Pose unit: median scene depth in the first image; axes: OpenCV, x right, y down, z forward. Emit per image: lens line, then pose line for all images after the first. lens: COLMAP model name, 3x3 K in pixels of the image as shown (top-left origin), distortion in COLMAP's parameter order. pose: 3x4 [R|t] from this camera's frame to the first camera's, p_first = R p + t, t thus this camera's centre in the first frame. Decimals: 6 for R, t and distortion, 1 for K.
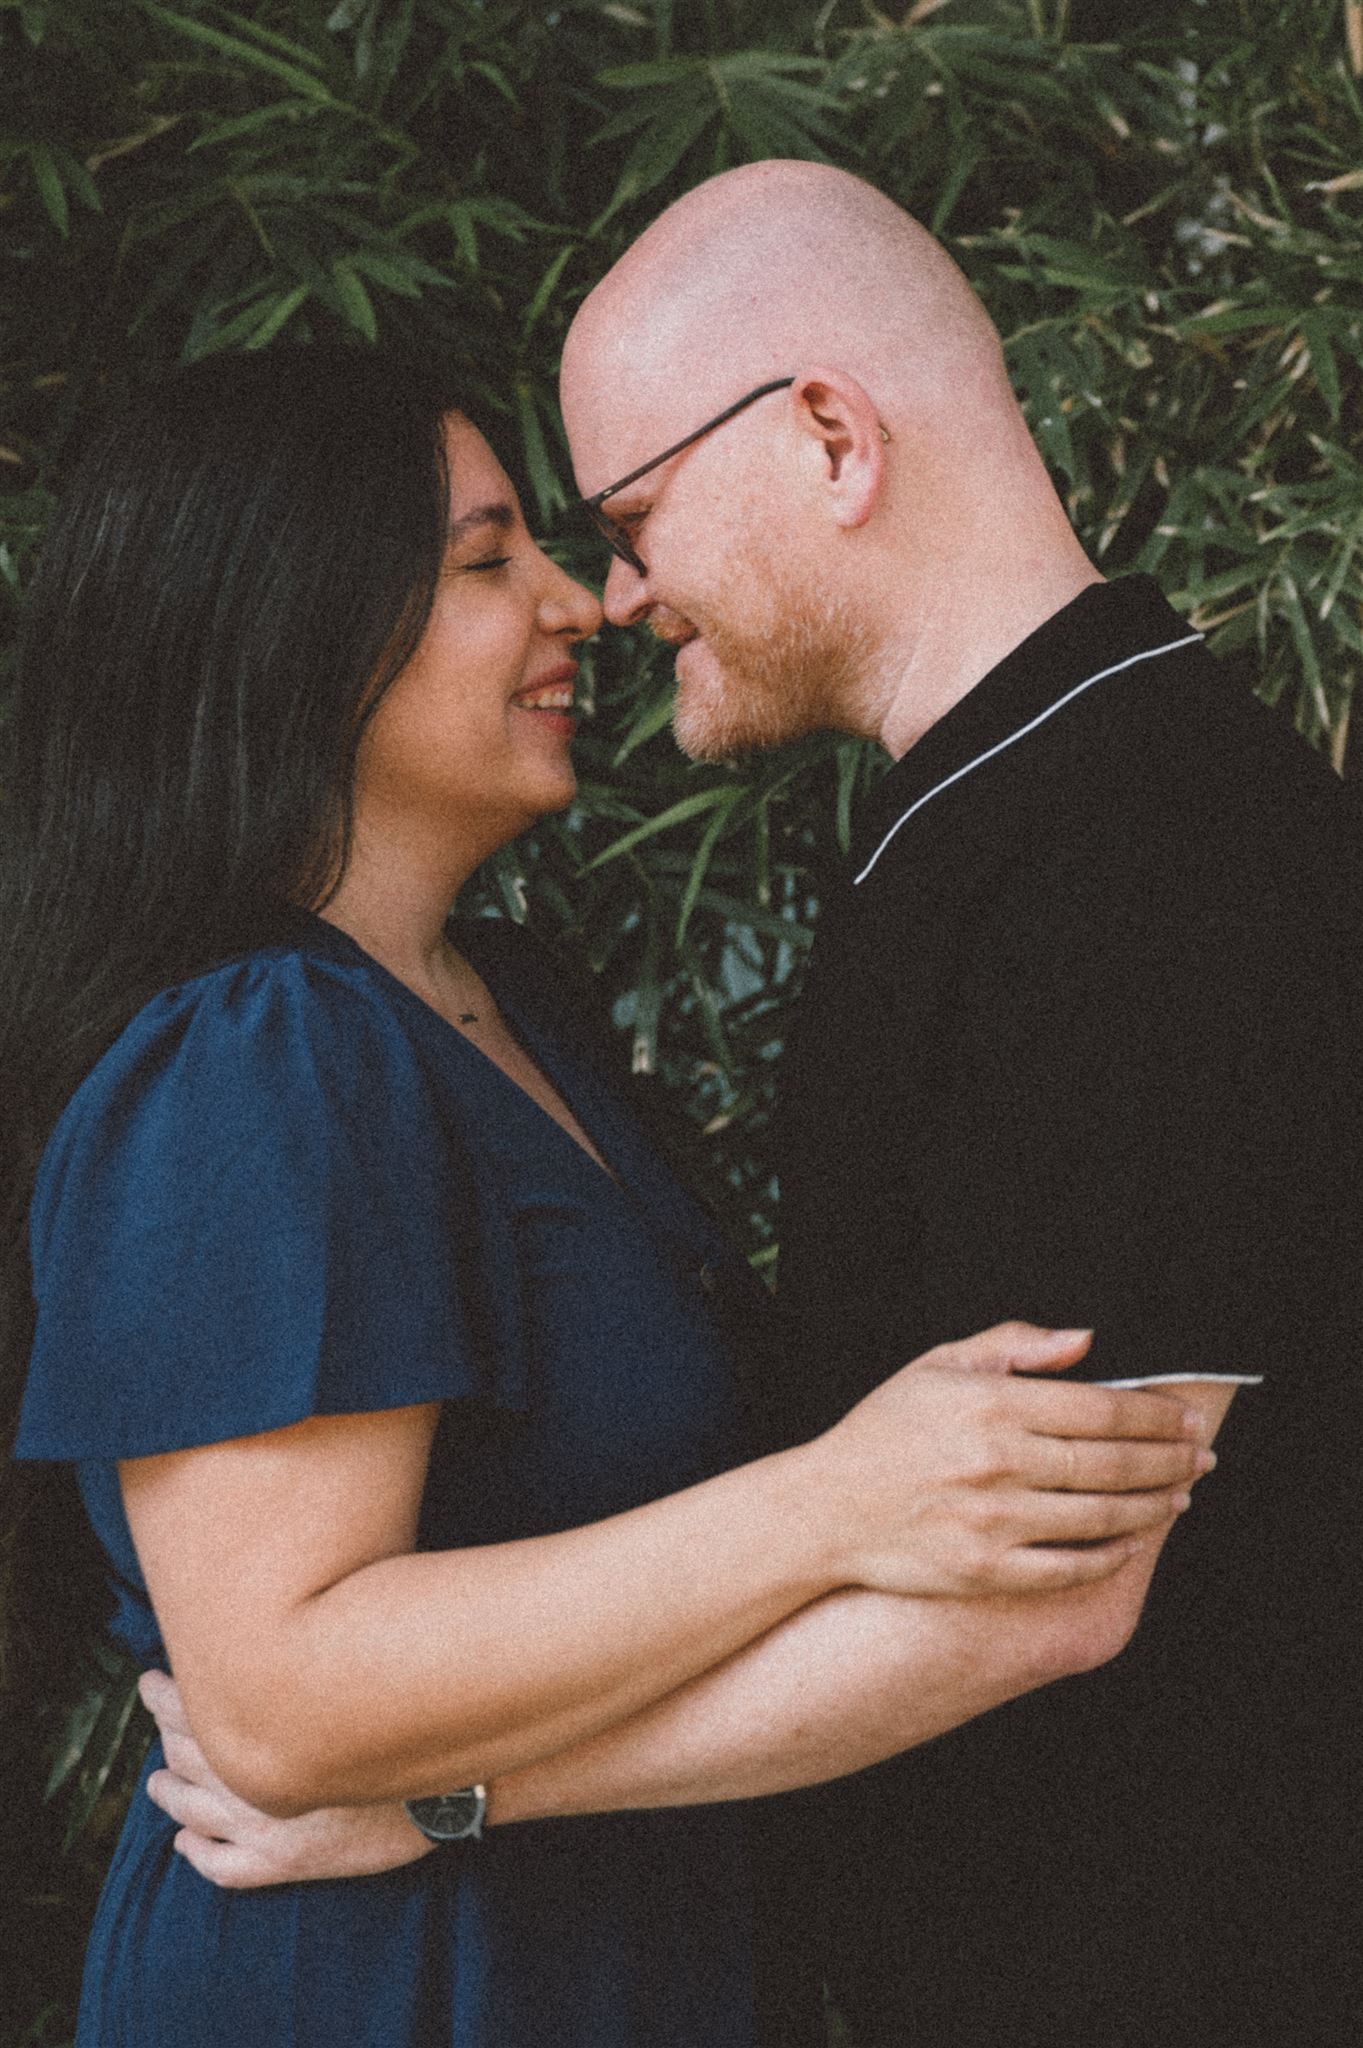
lens RADIAL K [[2565.0, 0, 683.4], [0, 2565.0, 1021.4], [0, 0, 1]] dist [0.012030, 0.000000]
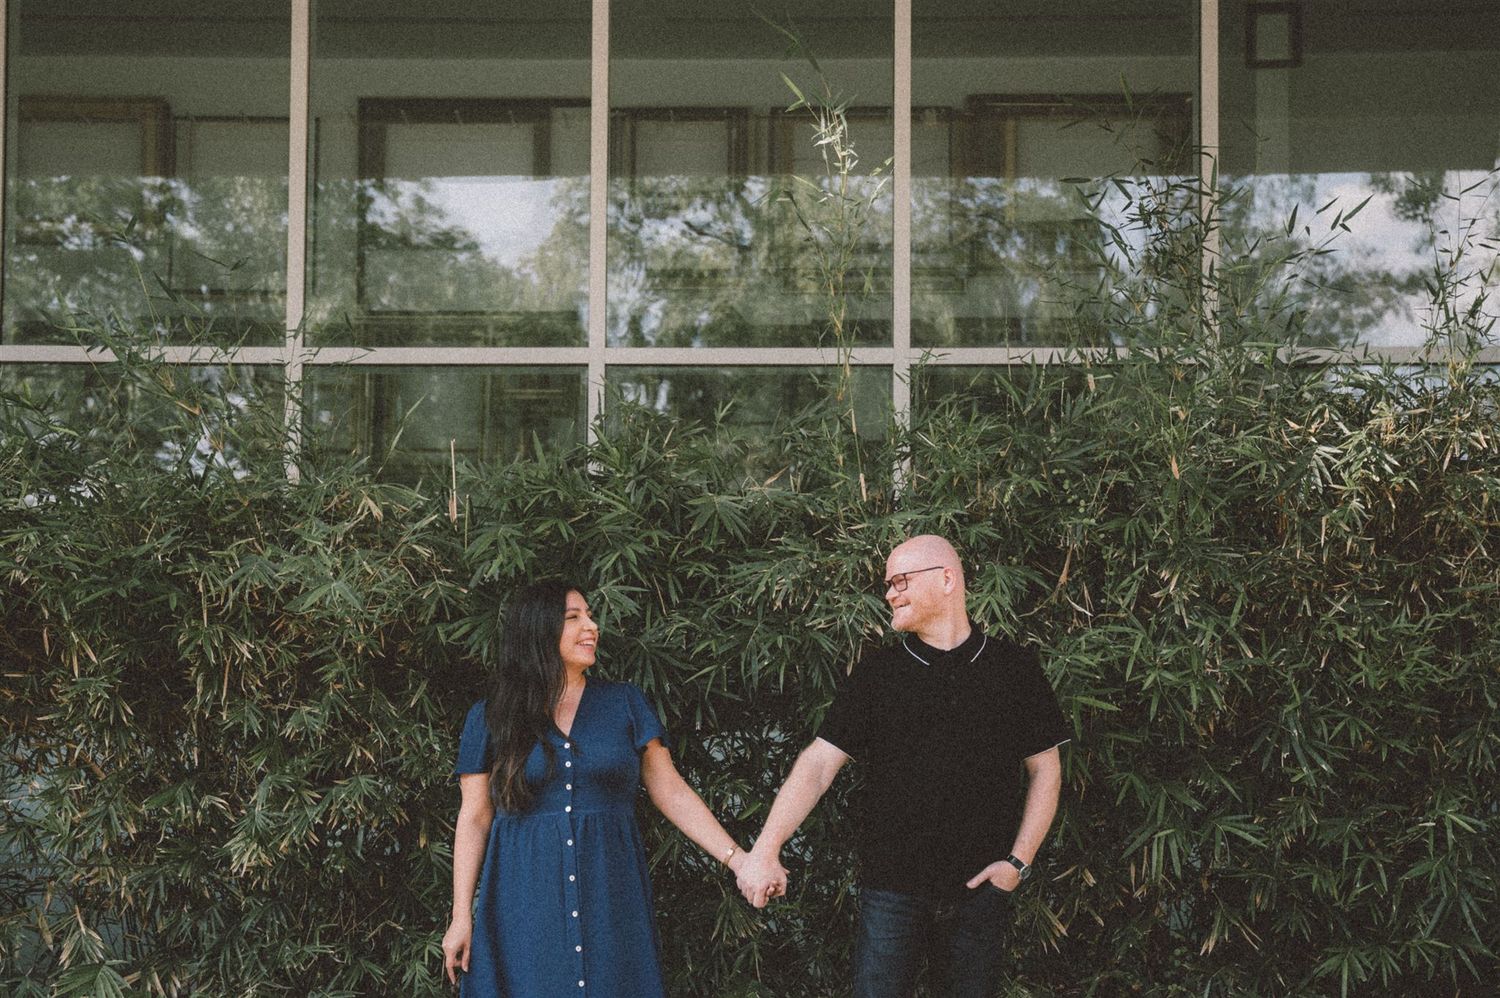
lens RADIAL K [[1878.6, 0, 743.8], [0, 1878.6, 499.2], [0, 0, 1]] dist [0.012030, 0.000000]
pose [[0.999894, -0.006882, -0.012836, 0.101486], [0.003006, 0.959861, -0.280459, 0.507722], [0.014251, 0.280390, 0.959780, -2.021866]]
